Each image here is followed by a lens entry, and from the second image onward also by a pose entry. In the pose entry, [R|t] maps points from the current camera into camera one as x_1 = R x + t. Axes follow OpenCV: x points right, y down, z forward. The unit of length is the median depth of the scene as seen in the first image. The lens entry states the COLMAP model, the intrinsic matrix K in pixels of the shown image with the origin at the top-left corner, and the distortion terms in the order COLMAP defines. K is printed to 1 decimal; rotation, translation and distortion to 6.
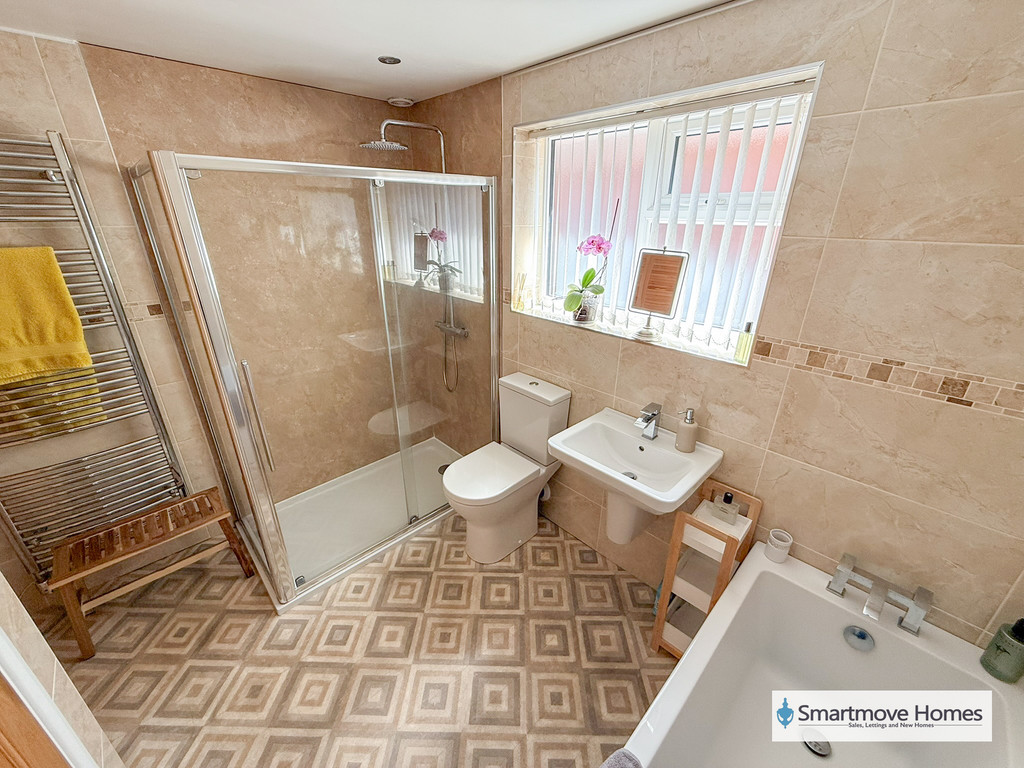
lens RADIAL K [[407.9, 0, 510.1], [0, 407.9, 383.8], [0, 0, 1]] dist [-0.001630, -0.000334]
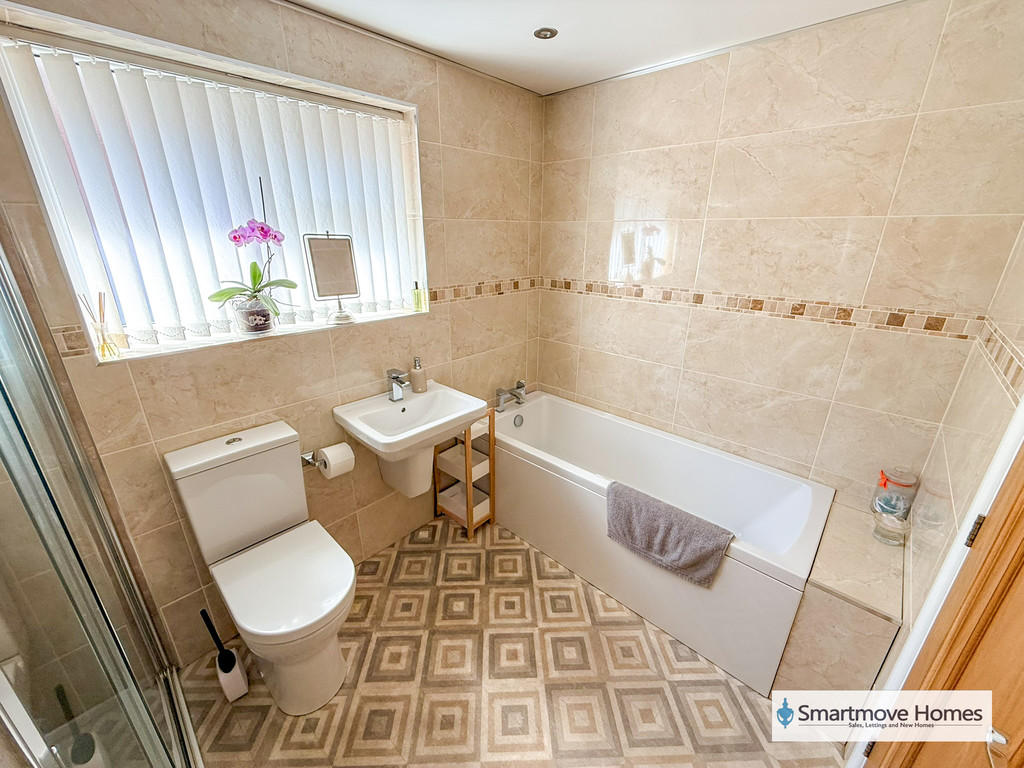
lens RADIAL K [[407.9, 0, 509.9], [0, 407.9, 382.4], [0, 0, 1]] dist [-0.001630, -0.000334]
pose [[-0.056182, -0.346881, 0.936225, -0.709406], [0.380864, 0.859353, 0.341255, -0.174774], [-0.922923, 0.375747, 0.083834, 0.602248]]
